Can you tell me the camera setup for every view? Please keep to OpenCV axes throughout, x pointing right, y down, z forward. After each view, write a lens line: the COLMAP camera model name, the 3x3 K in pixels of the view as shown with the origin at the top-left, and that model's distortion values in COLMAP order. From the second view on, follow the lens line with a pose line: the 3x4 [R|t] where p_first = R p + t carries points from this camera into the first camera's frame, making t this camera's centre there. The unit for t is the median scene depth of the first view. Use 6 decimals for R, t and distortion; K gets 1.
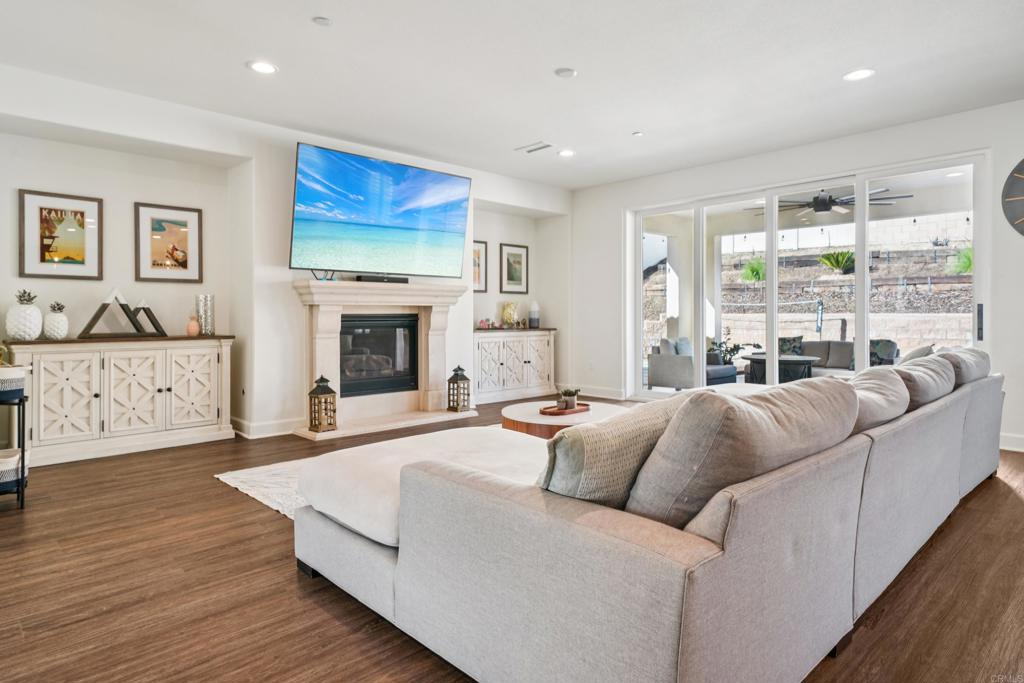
lens RADIAL K [[580.7, 0, 516.8], [0, 580.7, 313.3], [0, 0, 1]] dist [0.026197, 0.000214]
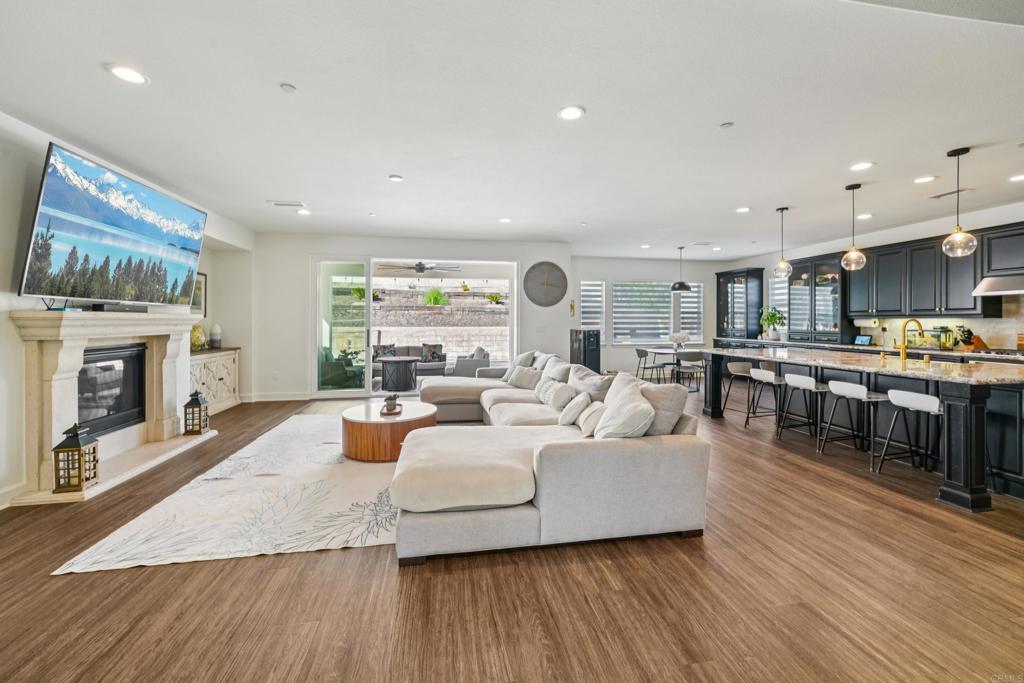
lens RADIAL K [[403.5, 0, 501.6], [0, 403.5, 320.5], [0, 0, 1]] dist [-0.005410, 0.000672]
pose [[0.574140, 0.001163, 0.818756, -0.486104], [0.000293, 0.999999, -0.001626, -0.044755], [-0.818757, 0.001174, 0.574139, 0.167648]]
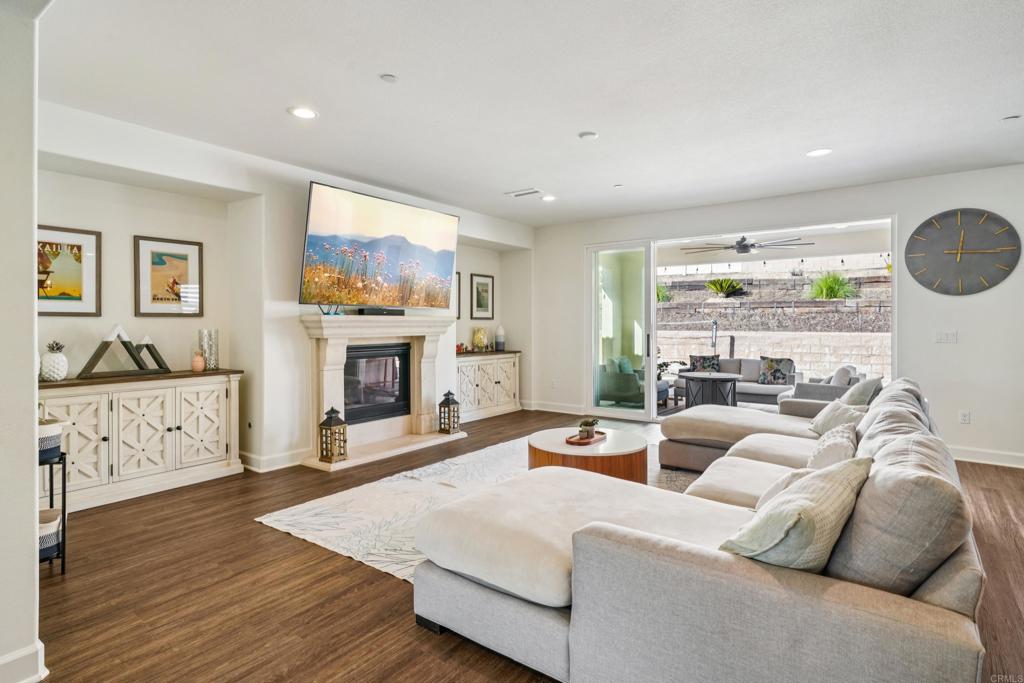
lens RADIAL K [[518.8, 0, 516.8], [0, 518.8, 324.4], [0, 0, 1]] dist [0.017523, 0.000844]
pose [[0.985231, -0.000227, 0.171228, -0.180905], [-0.000182, 0.999997, 0.002375, -0.045364], [-0.171228, -0.002371, 0.985229, 0.037333]]
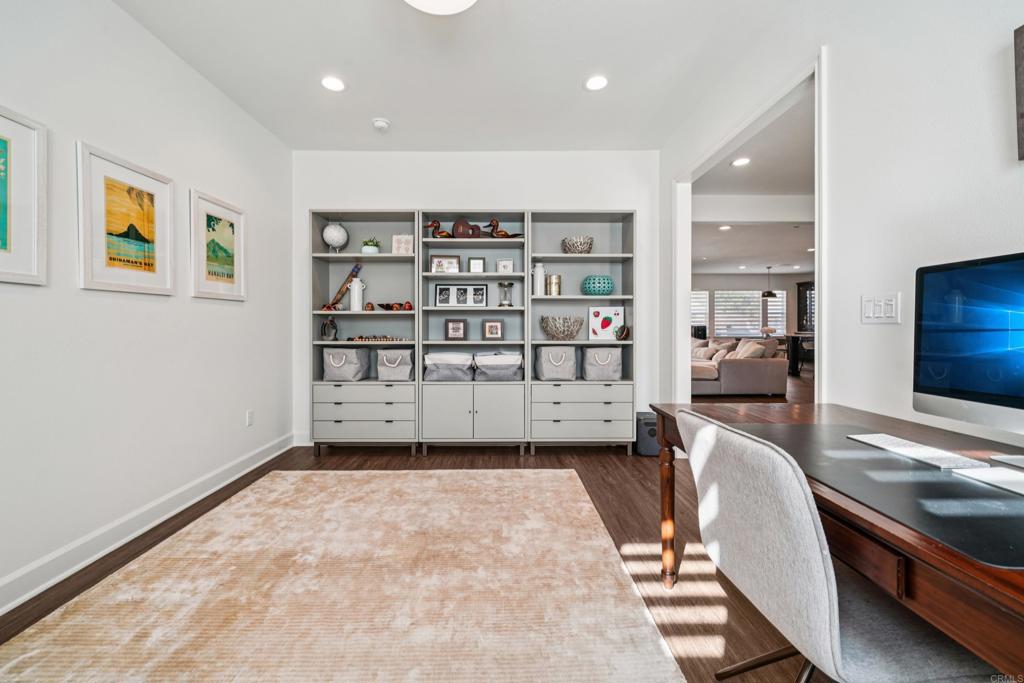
lens RADIAL K [[403.5, 0, 507.1], [0, 403.5, 334.7], [0, 0, 1]] dist [-0.005410, 0.000672]
pose [[0.685662, -0.016841, 0.727726, -1.456773], [0.008964, 0.999852, 0.014692, -0.000591], [-0.727865, -0.003551, 0.685711, 0.018411]]
